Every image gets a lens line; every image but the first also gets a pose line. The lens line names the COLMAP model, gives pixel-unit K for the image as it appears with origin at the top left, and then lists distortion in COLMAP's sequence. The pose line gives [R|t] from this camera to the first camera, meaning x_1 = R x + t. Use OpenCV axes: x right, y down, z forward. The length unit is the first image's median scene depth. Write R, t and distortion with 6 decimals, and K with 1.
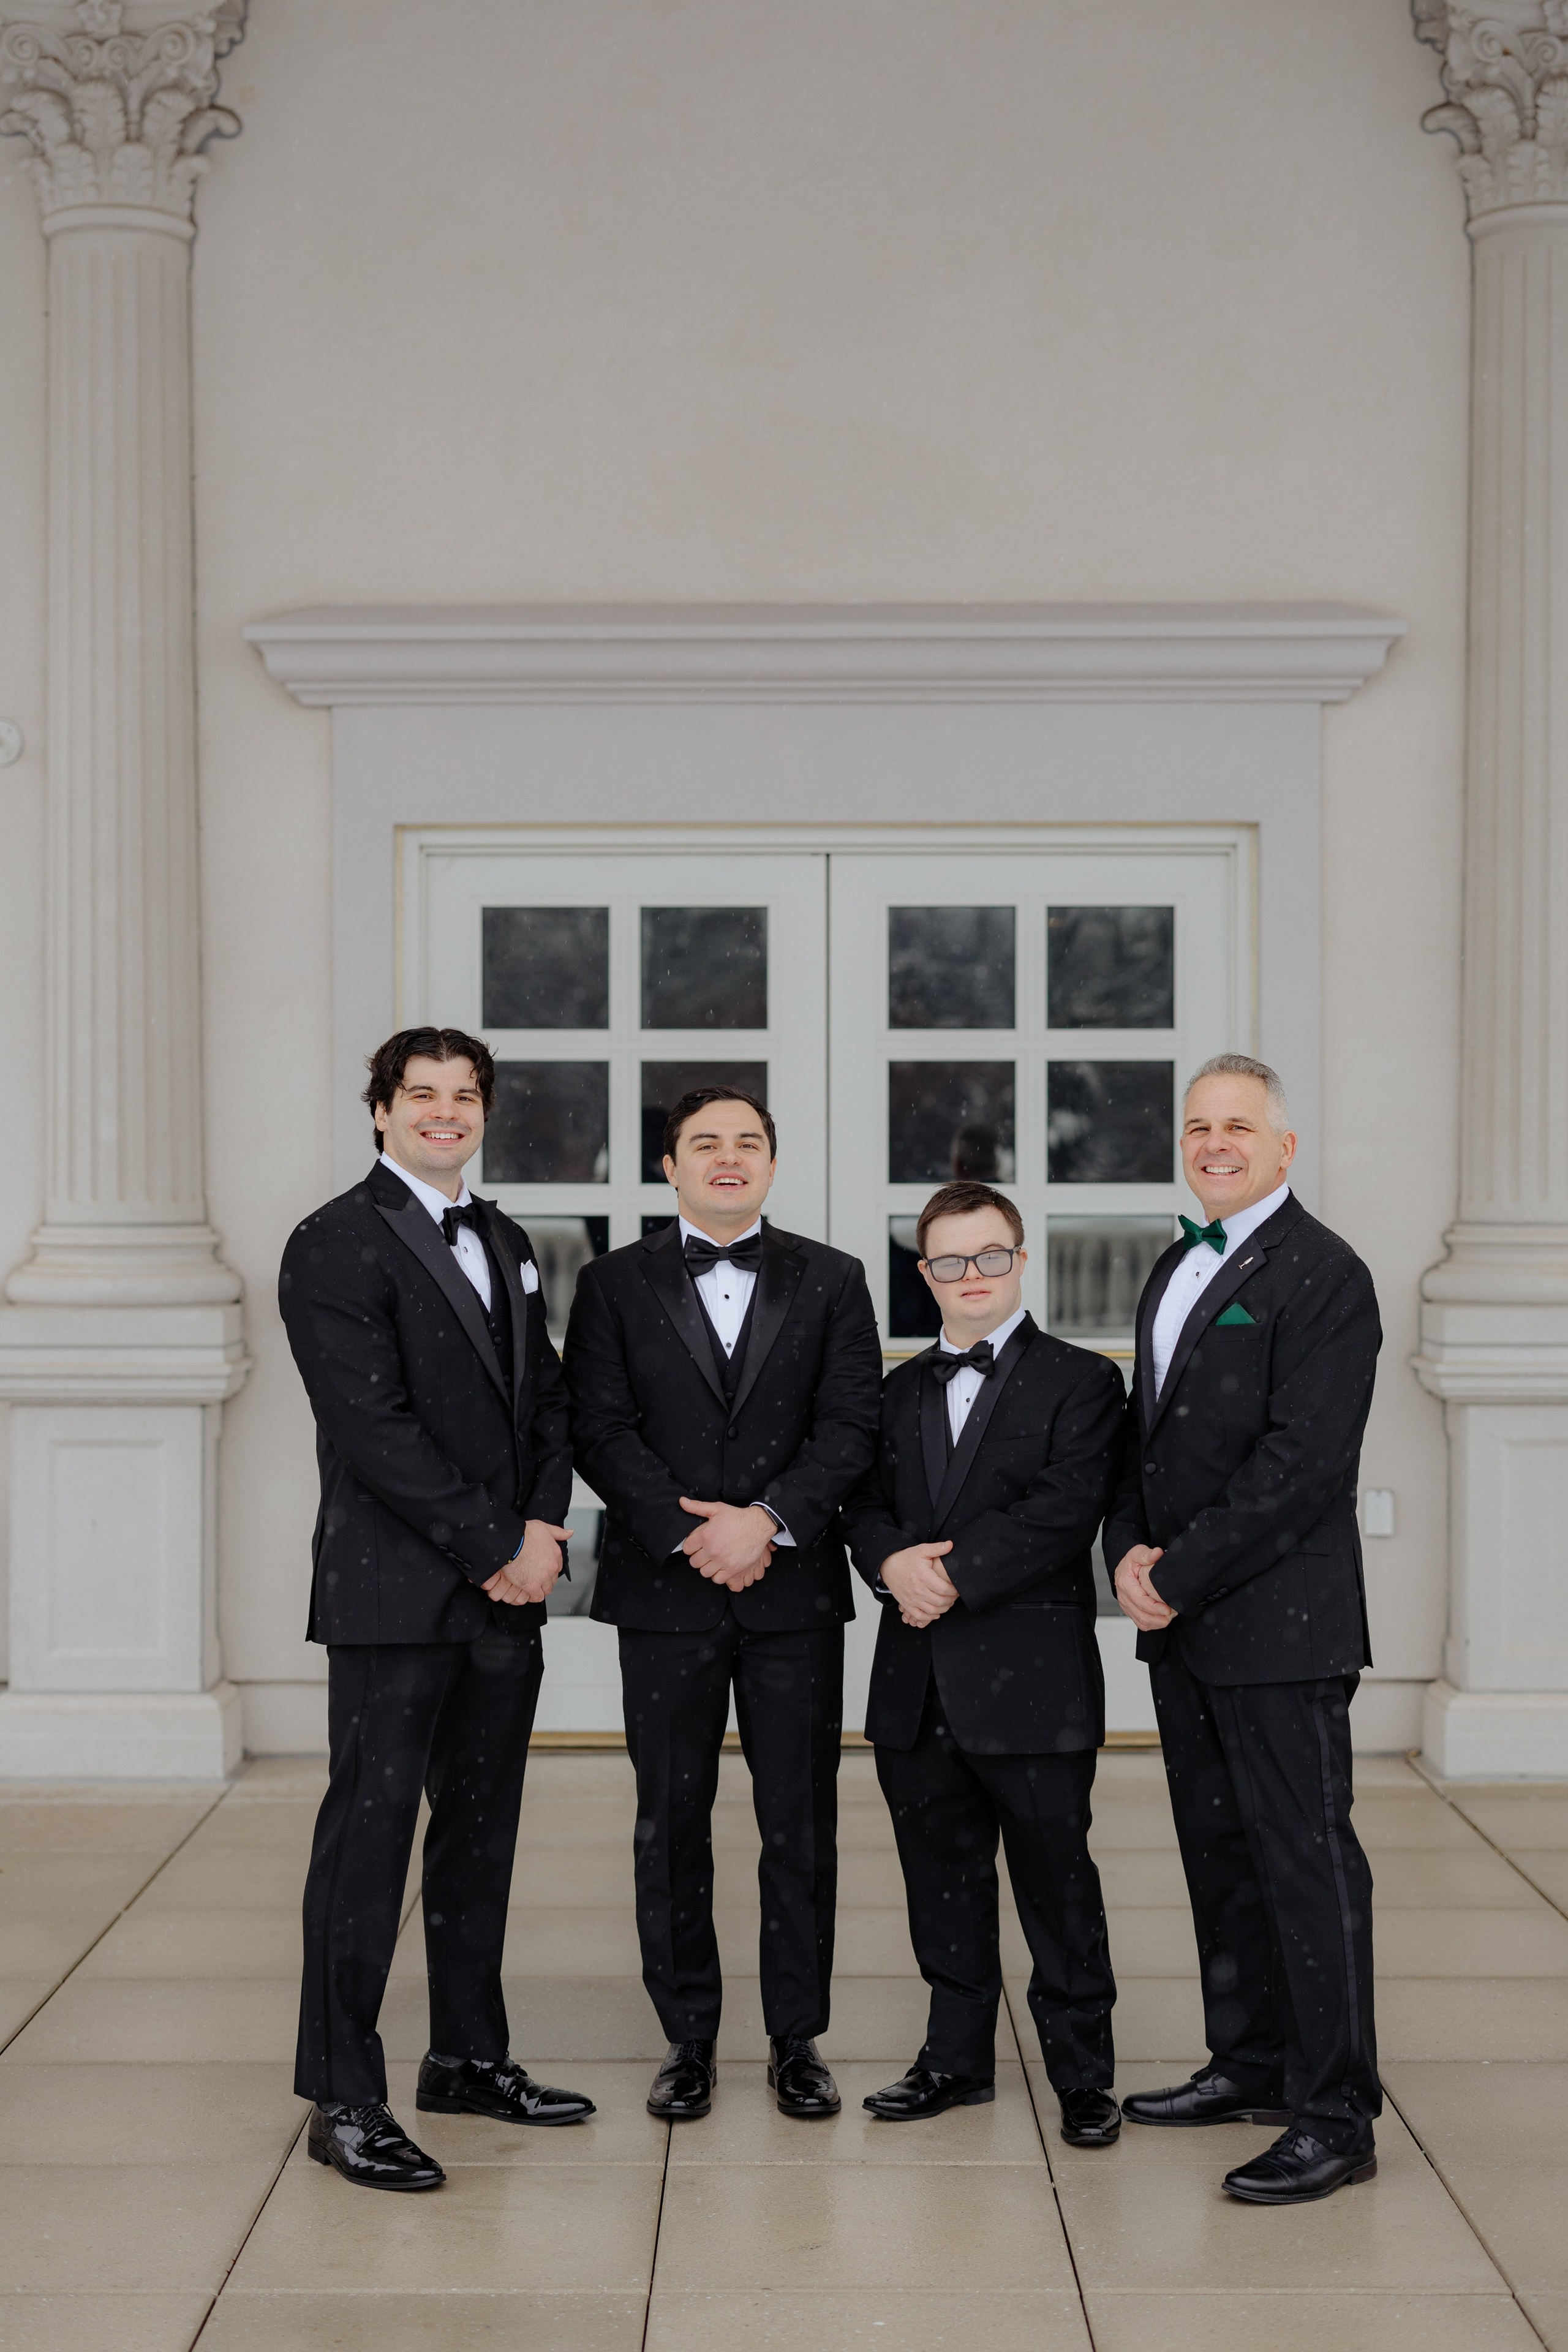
lens RADIAL K [[3402.4, 0, 736.9], [0, 3402.4, 1172.1], [0, 0, 1]] dist [0.000542, 0.059322]
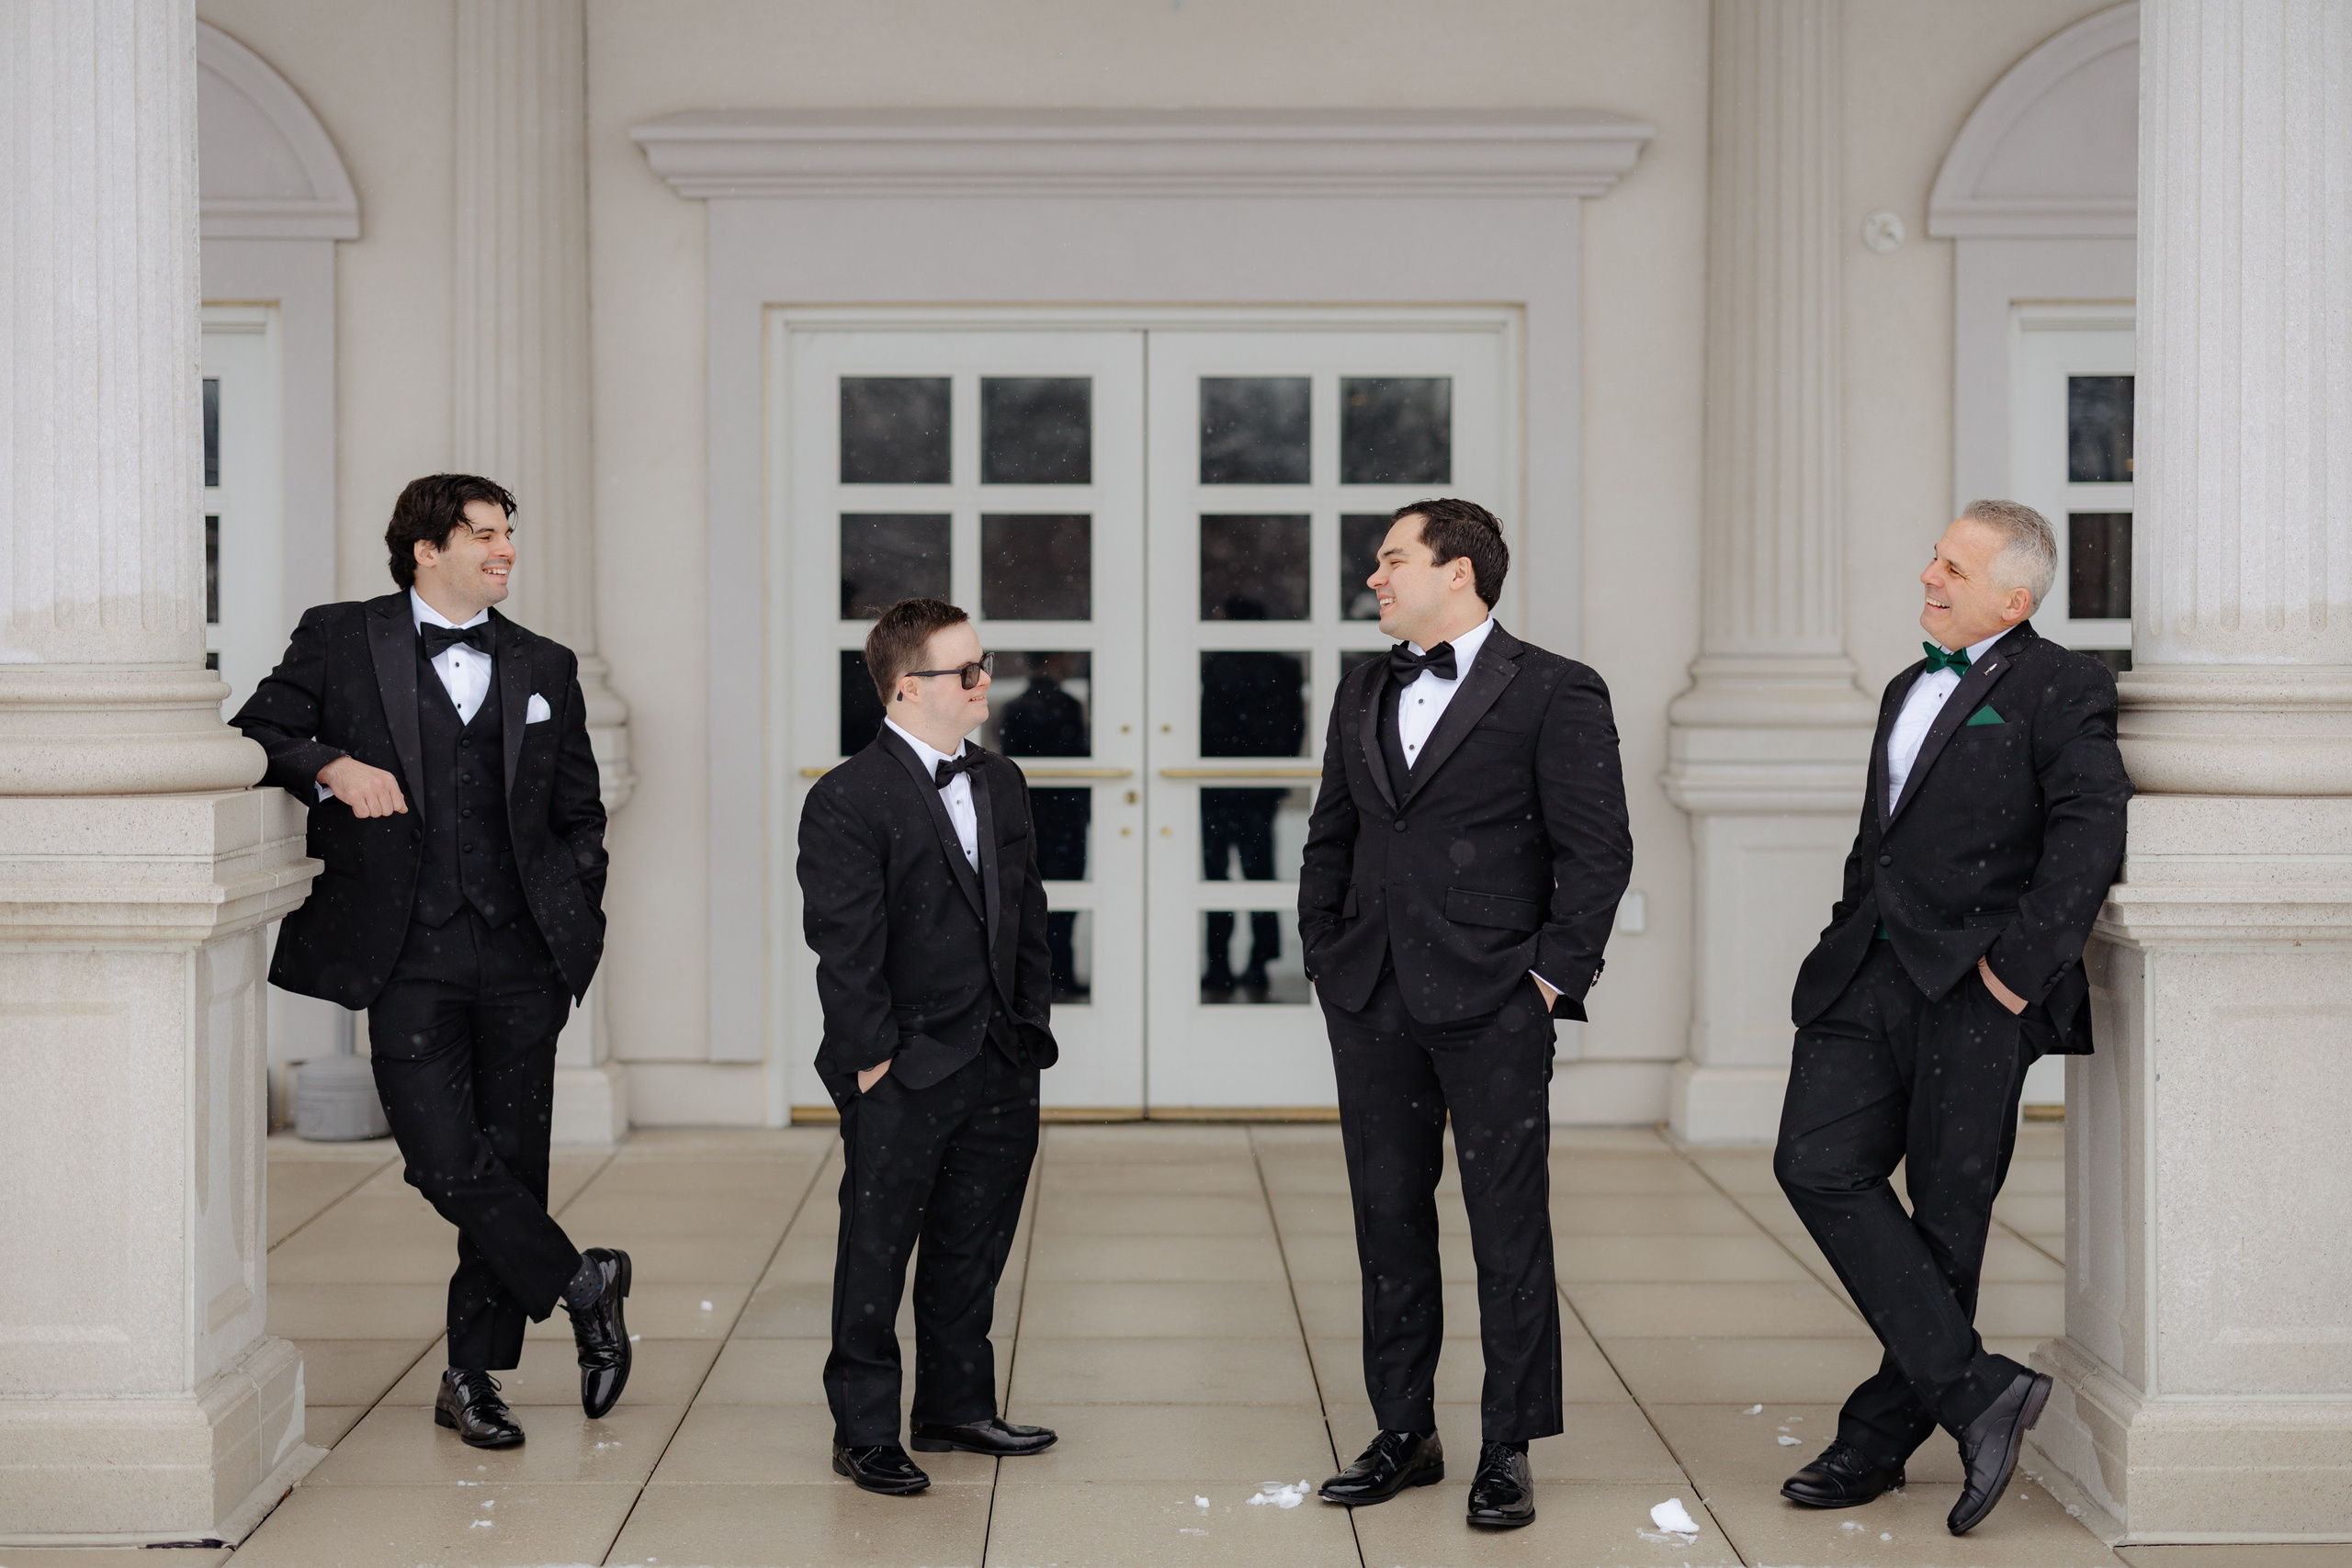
lens RADIAL K [[3352.9, 0, 1095.6], [0, 3352.9, 646.4], [0, 0, 1]] dist [0.007895, 0.016663]
pose [[0.999956, 0.001046, 0.009345, -0.000311], [-0.001008, 0.999991, -0.004037, 0.016616], [-0.009349, 0.004028, 0.999948, -0.117064]]
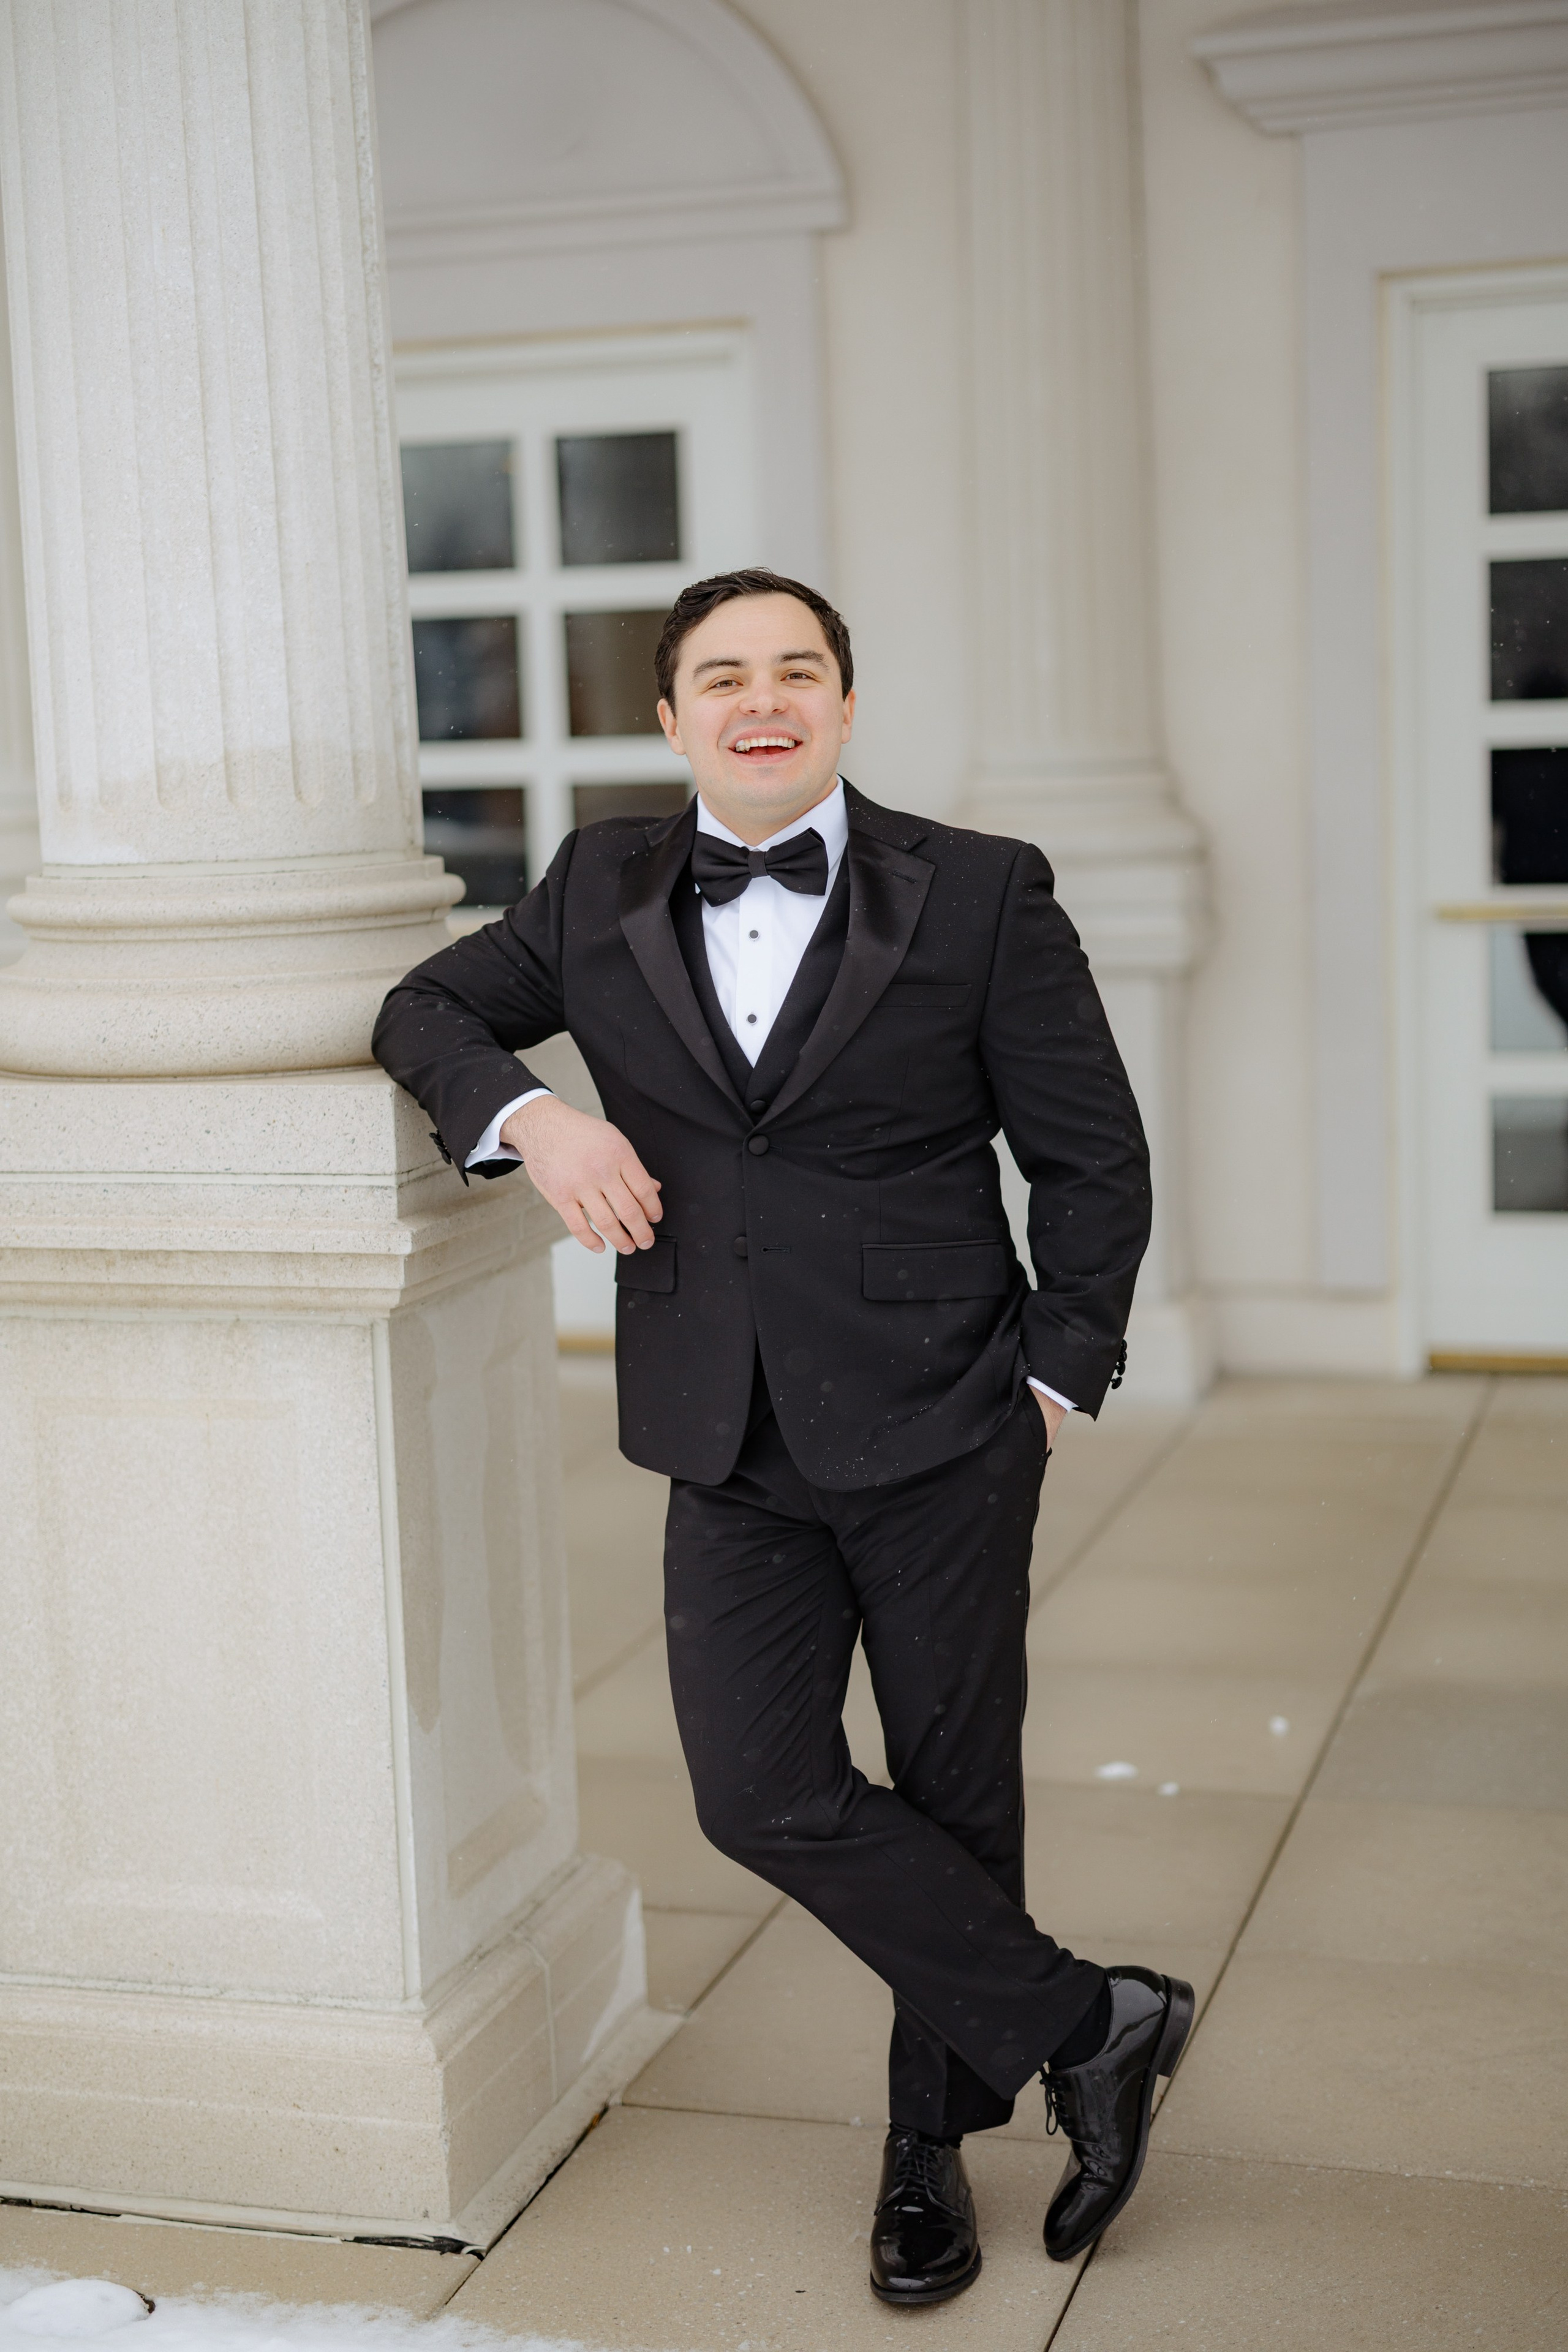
lens RADIAL K [[3349.0, 0, 771.5], [0, 3349.0, 1181.9], [0, 0, 1]] dist [0.013075, 0.000199]
pose [[0.958604, 0.003311, -0.284724, -0.008768], [0.035271, 0.990851, 0.130273, 0.005864], [0.282551, -0.134923, 0.949716, 0.154586]]
